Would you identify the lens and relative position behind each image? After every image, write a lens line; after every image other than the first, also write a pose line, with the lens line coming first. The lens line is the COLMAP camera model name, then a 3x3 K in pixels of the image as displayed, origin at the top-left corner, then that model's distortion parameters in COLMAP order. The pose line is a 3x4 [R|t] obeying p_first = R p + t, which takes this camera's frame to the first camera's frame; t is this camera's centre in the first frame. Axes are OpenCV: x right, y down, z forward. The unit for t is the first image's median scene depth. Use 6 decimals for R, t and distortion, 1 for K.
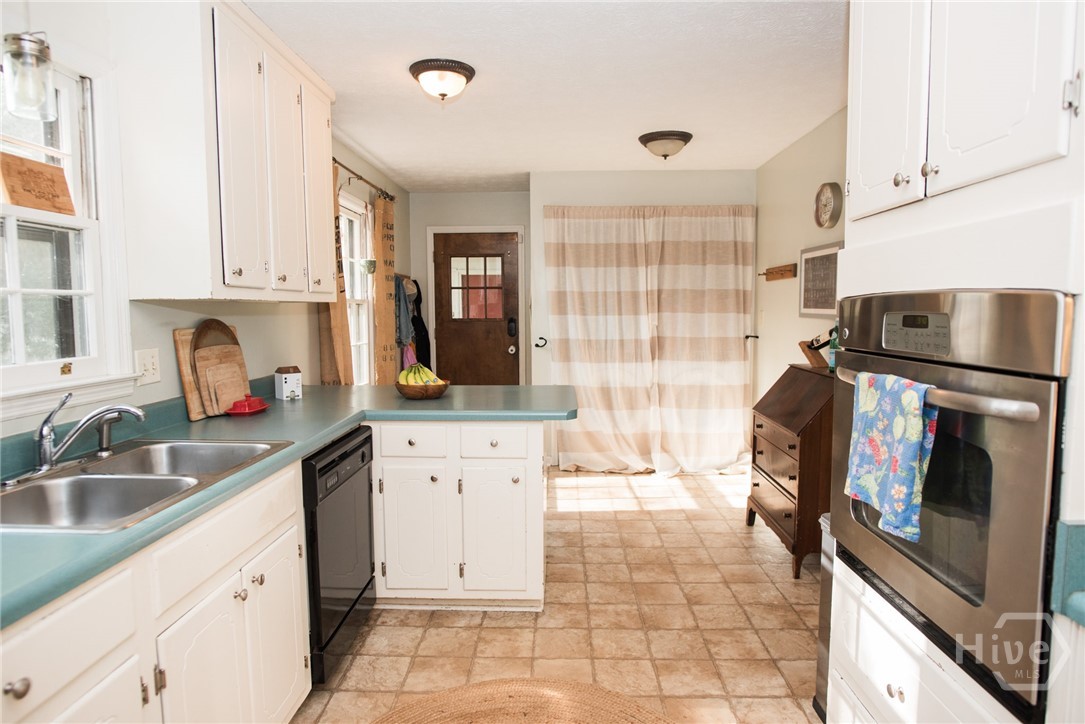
lens RADIAL K [[630.3, 0, 545.8], [0, 630.3, 361.8], [0, 0, 1]] dist [-0.000687, 0.000923]
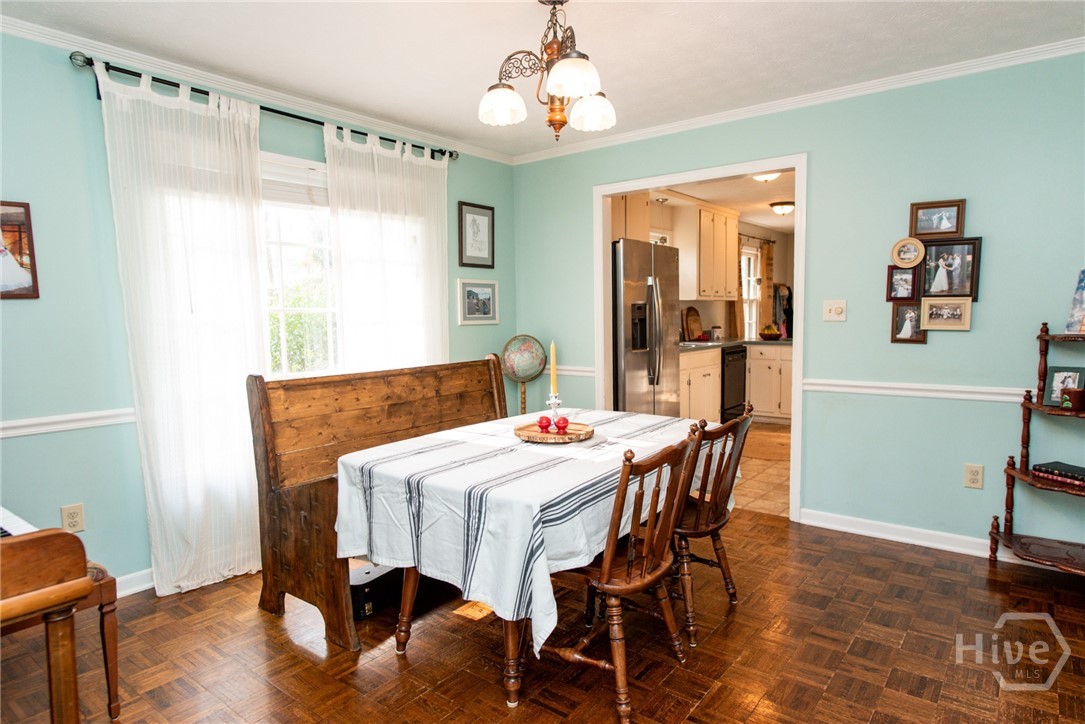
lens RADIAL K [[635.7, 0, 545.5], [0, 635.7, 332.6], [0, 0, 1]] dist [0.090471, 0.000245]
pose [[0.805746, 0.013176, -0.592115, 0.581045], [-0.040059, 0.998675, -0.032289, 0.149797], [0.590905, 0.049736, 0.805206, -1.529486]]
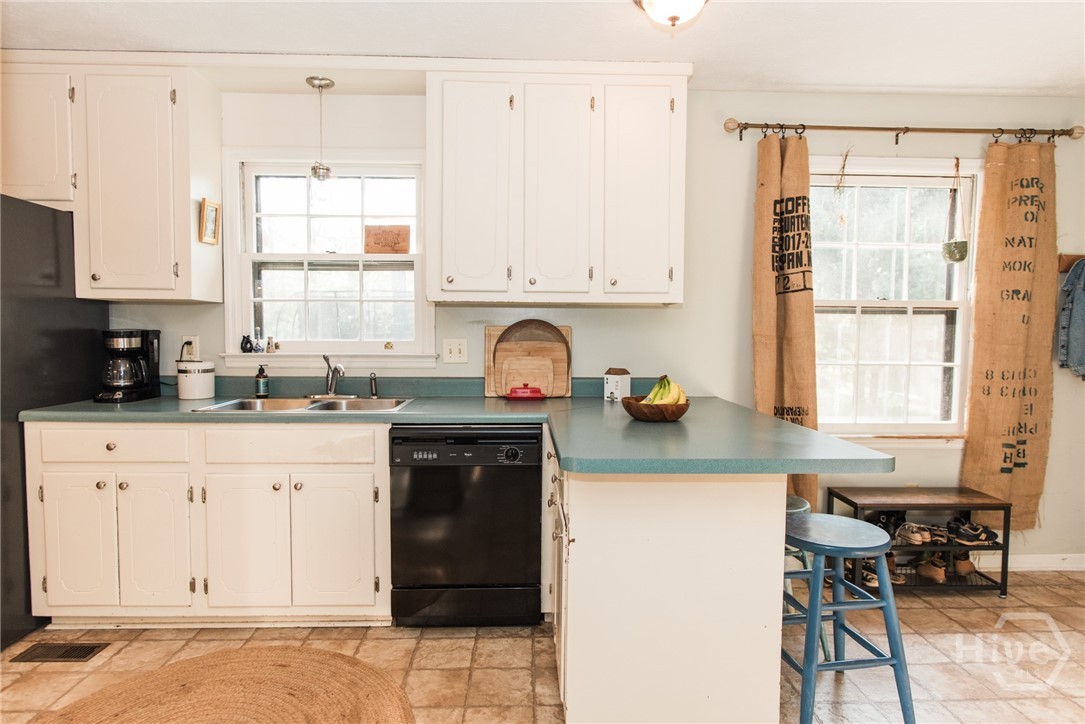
lens RADIAL K [[630.3, 0, 545.8], [0, 630.3, 361.8], [0, 0, 1]] dist [-0.000687, 0.000923]
pose [[0.050961, 0.051650, -0.997364, 0.615823], [-0.090238, 0.994815, 0.046907, -0.041325], [0.994616, 0.087610, 0.055357, 0.868732]]
